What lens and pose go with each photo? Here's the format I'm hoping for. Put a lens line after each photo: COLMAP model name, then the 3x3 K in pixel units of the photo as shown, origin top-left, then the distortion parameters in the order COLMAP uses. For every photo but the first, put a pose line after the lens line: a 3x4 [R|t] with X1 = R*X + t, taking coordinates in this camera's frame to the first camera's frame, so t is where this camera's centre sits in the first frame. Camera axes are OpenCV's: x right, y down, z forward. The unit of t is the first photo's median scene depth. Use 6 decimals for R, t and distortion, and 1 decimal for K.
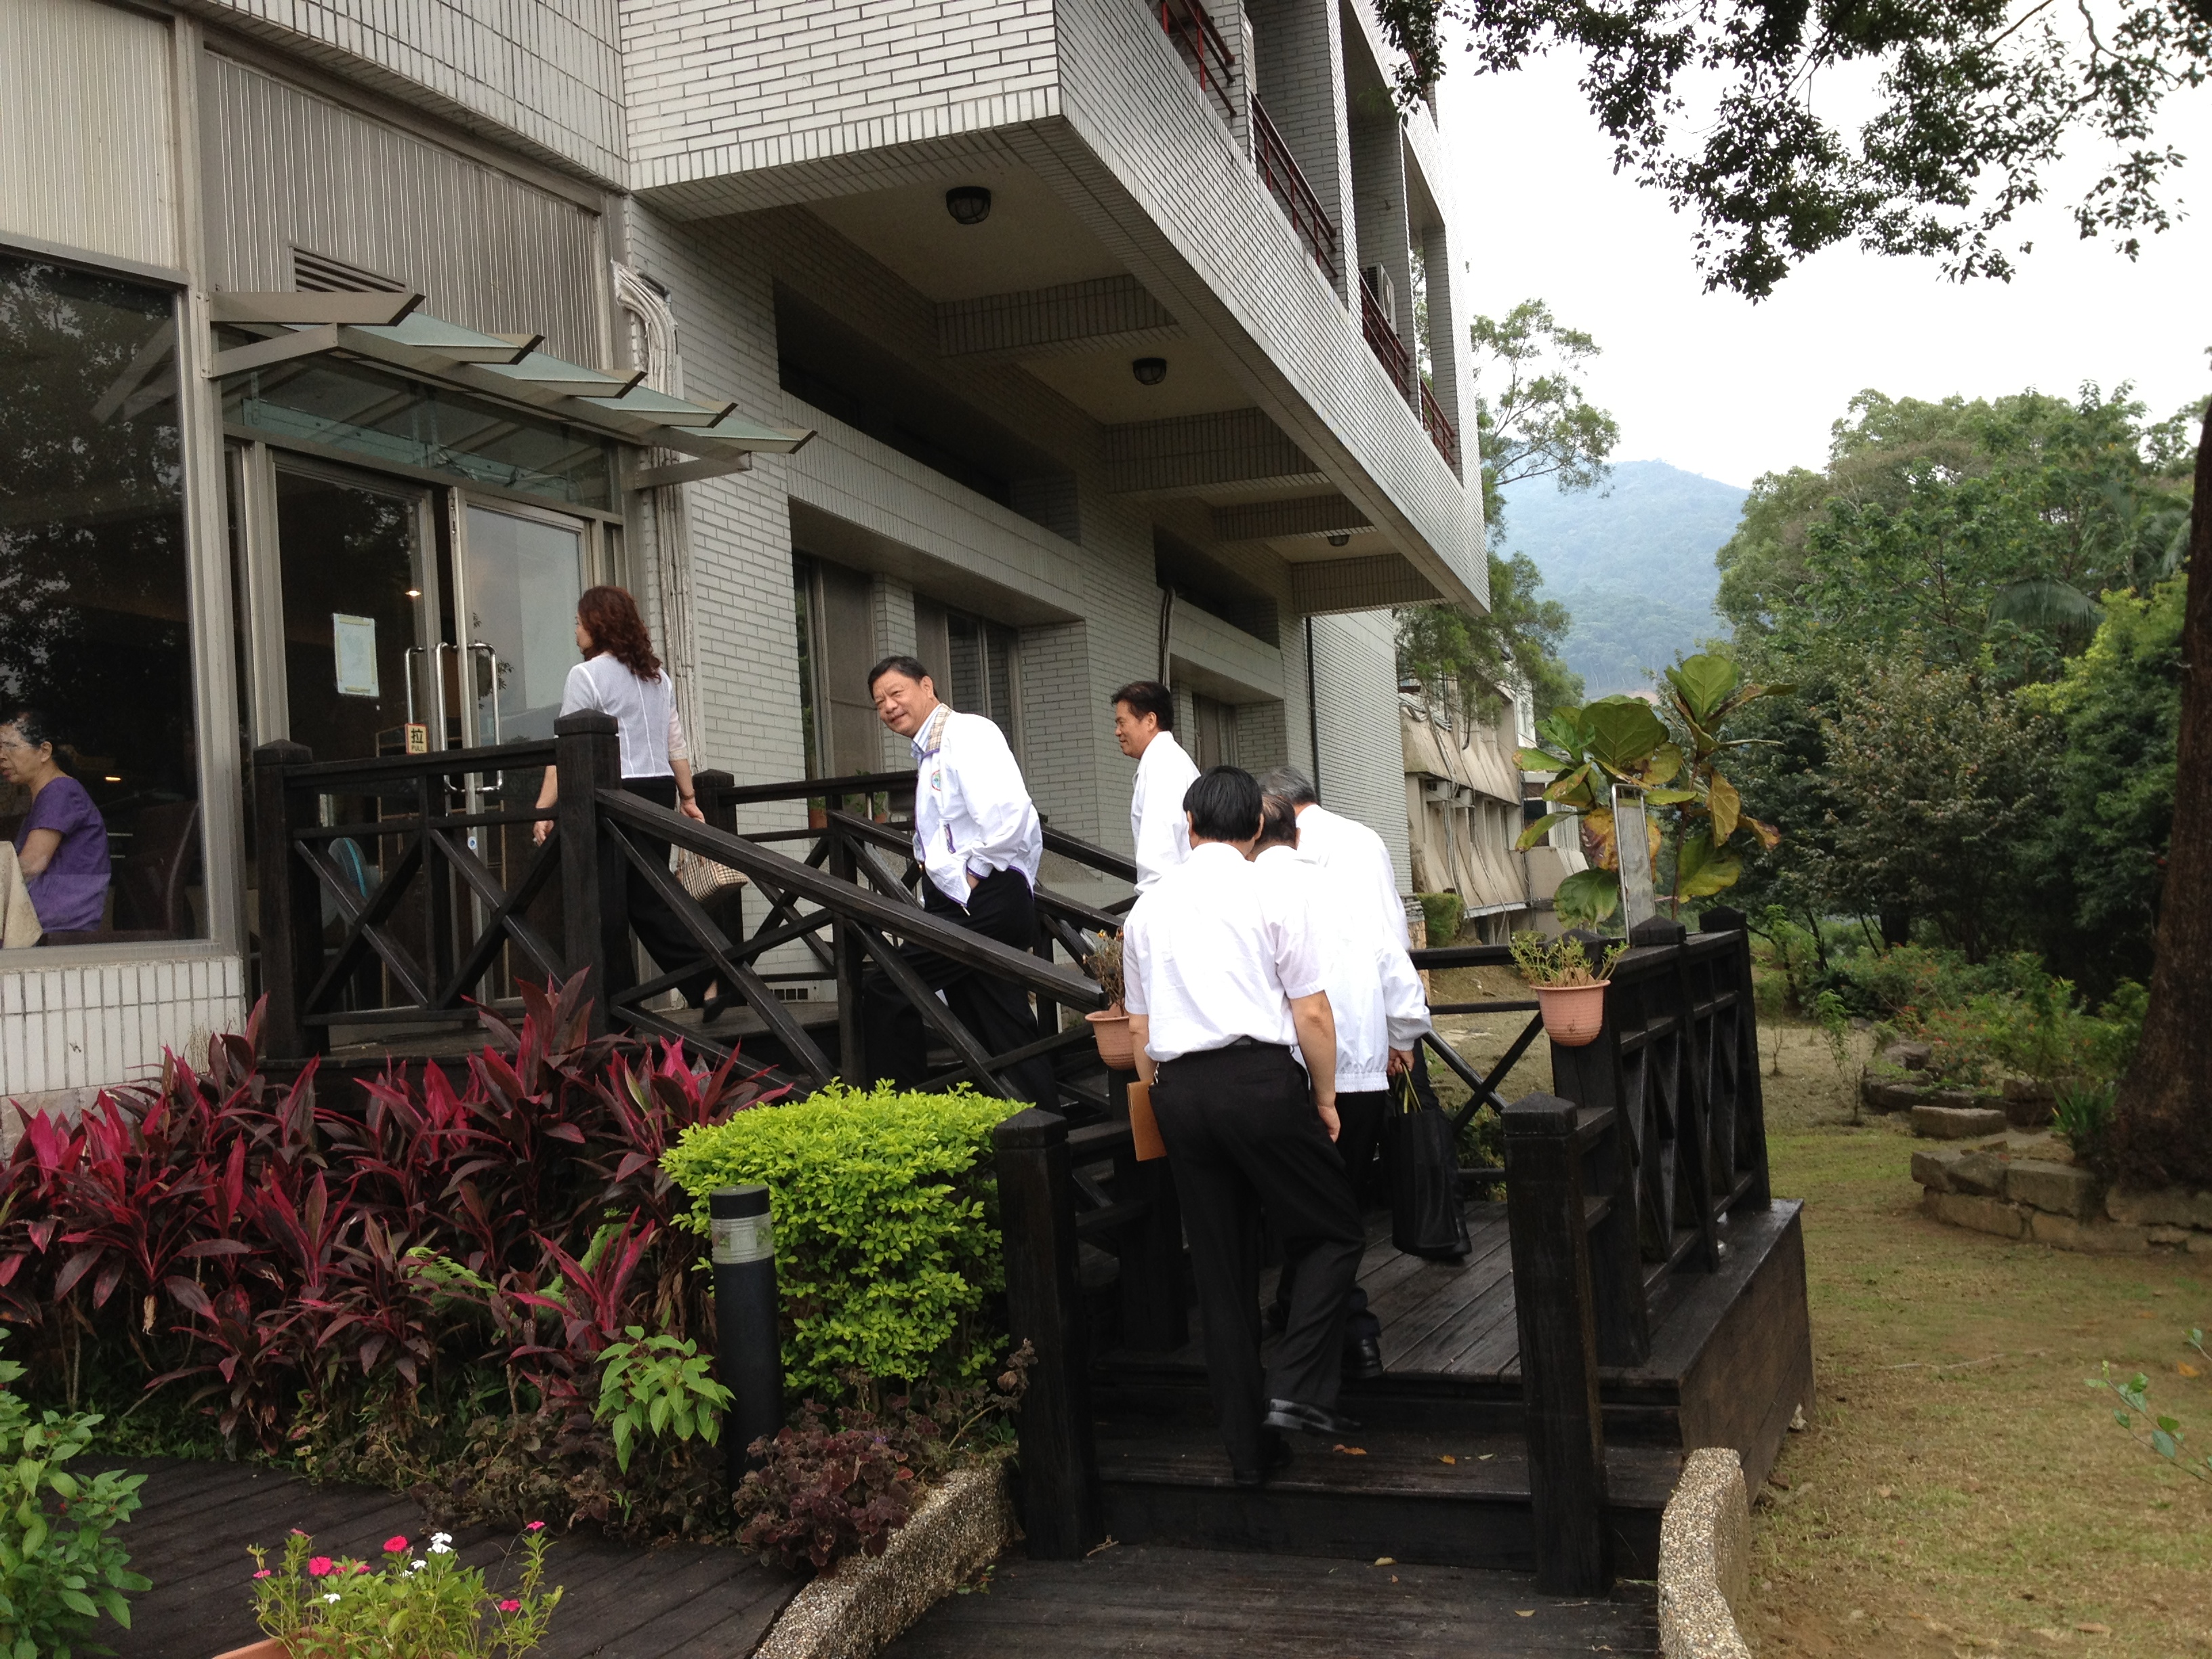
lens RADIAL K [[2277.3, 0, 1106.0], [0, 2277.3, 829.5], [0, 0, 1]] dist [0.176212, -0.351804]
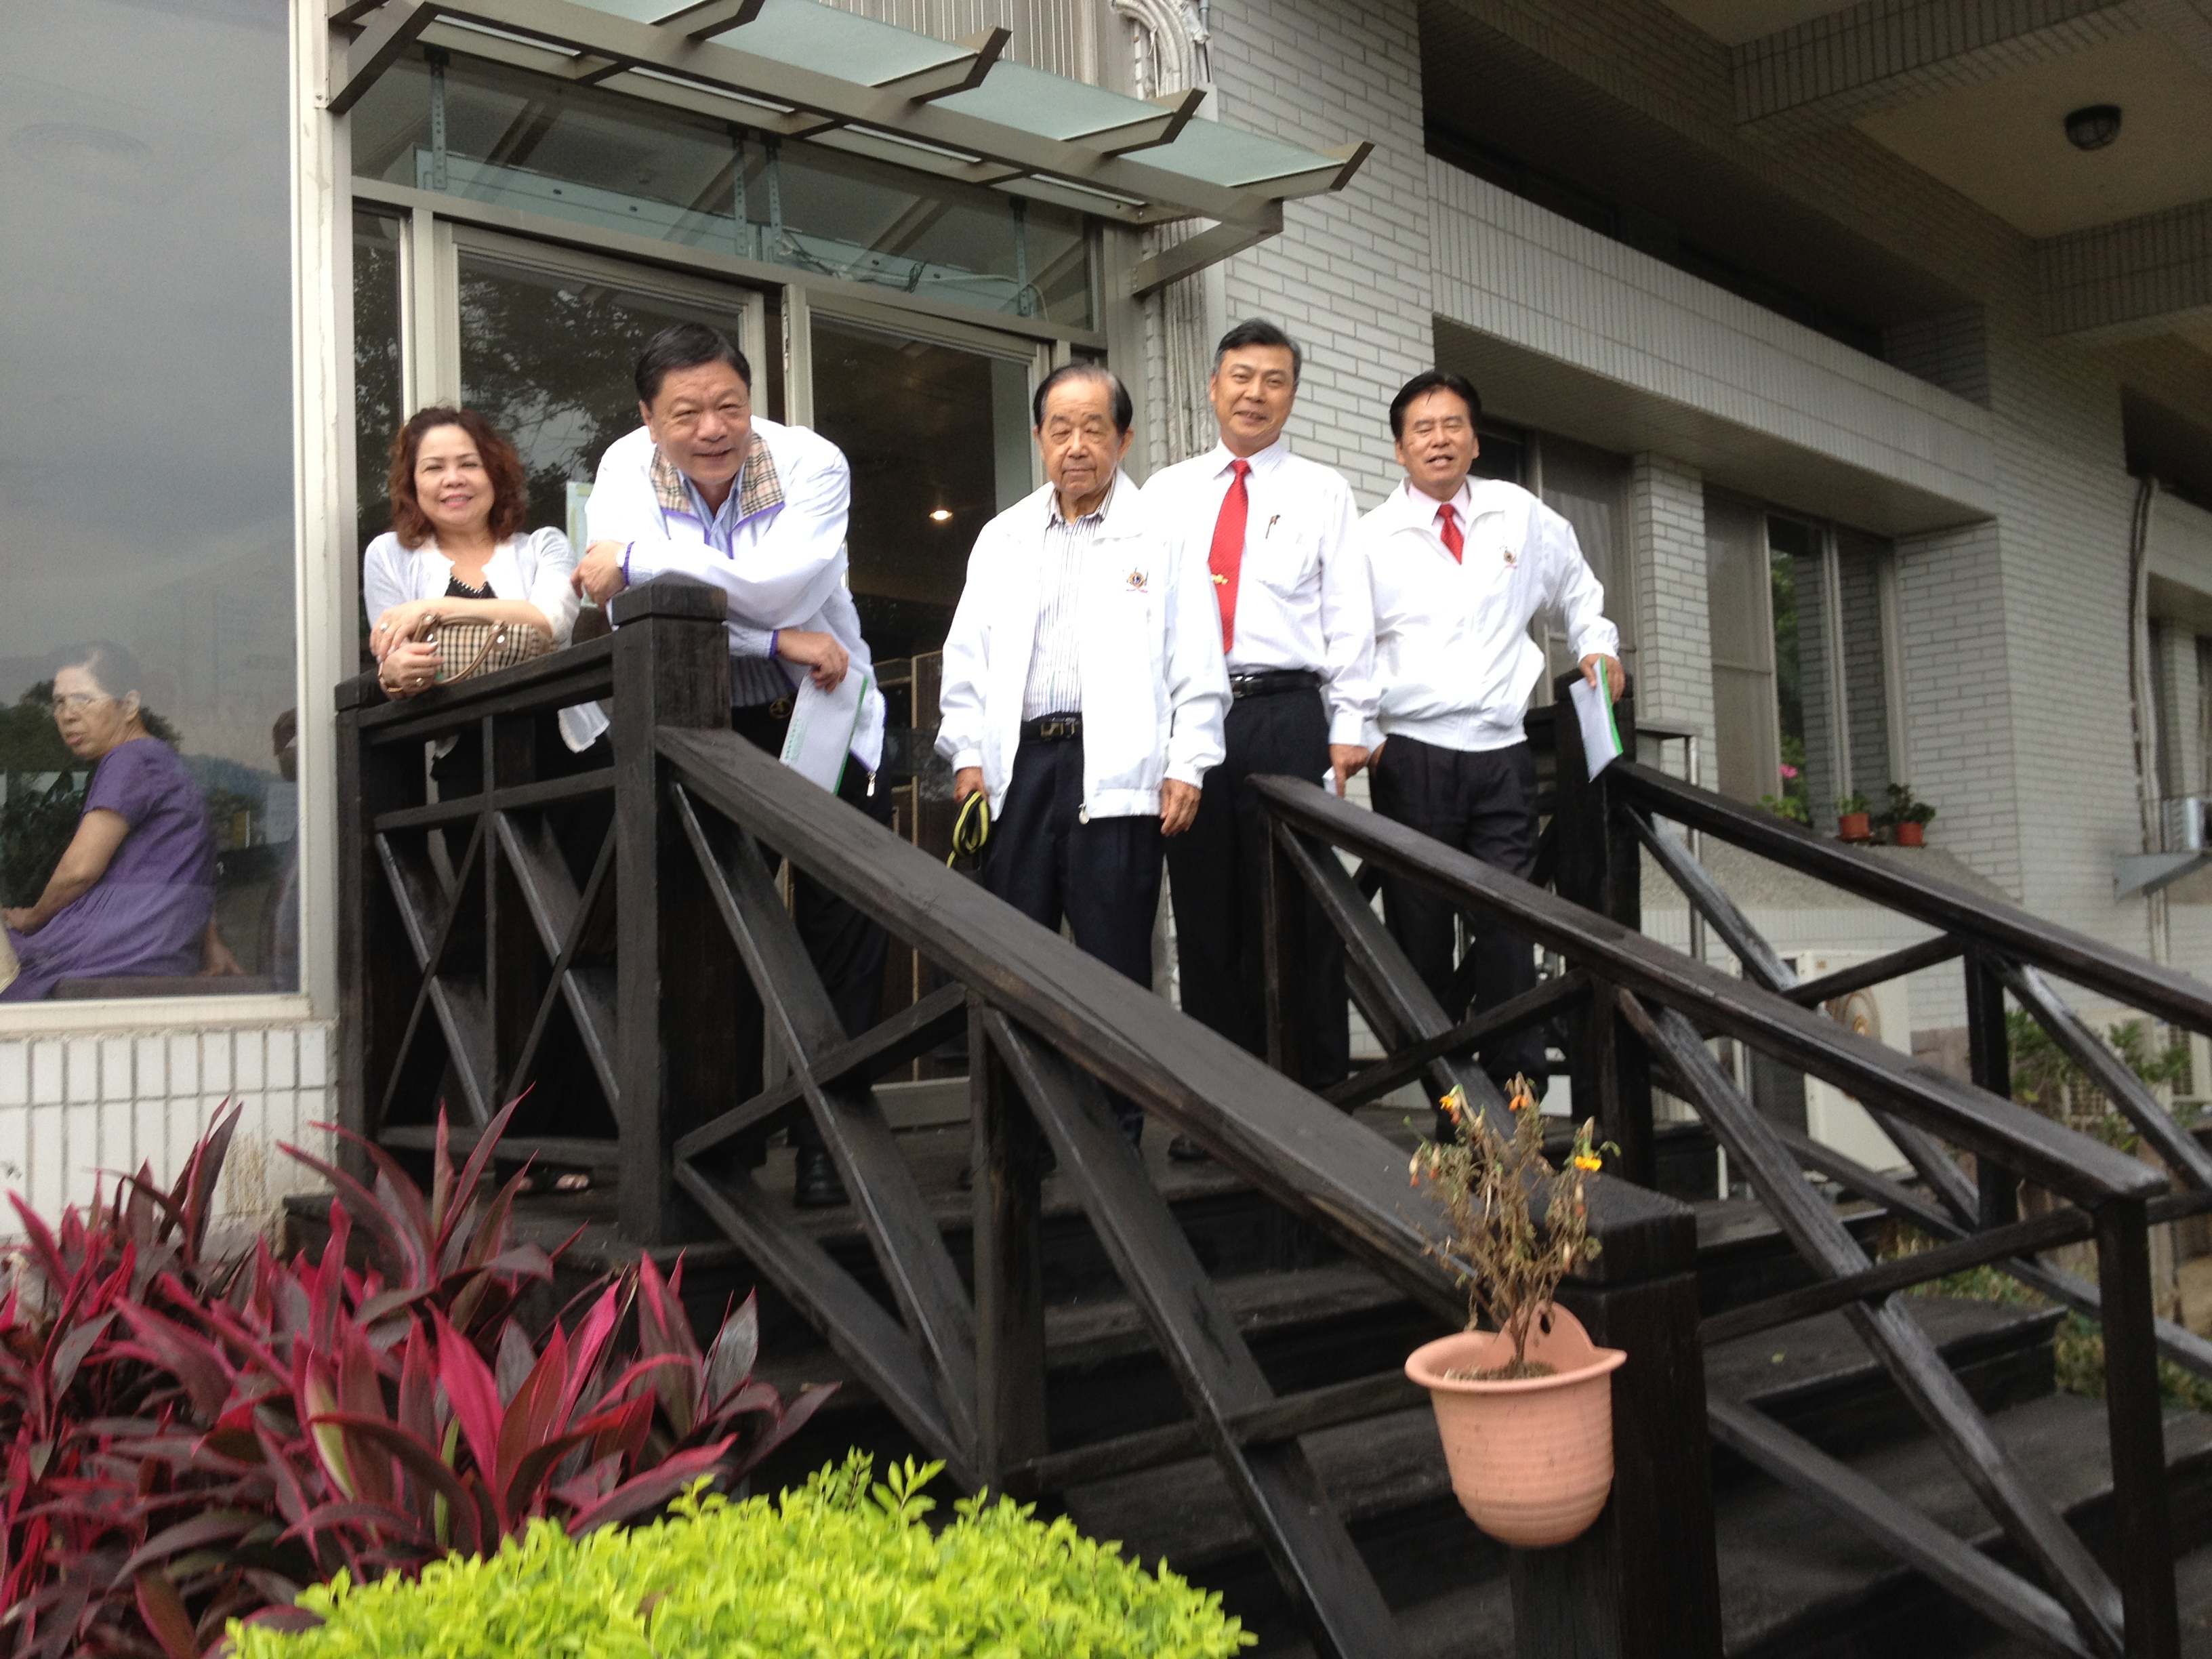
lens RADIAL K [[2277.3, 0, 1106.0], [0, 2277.3, 829.5], [0, 0, 1]] dist [0.176212, -0.351804]
pose [[0.911577, -0.008063, -0.411051, 0.068875], [0.006016, 0.999962, -0.006273, 0.007363], [0.411086, 0.003245, 0.911591, 0.560036]]
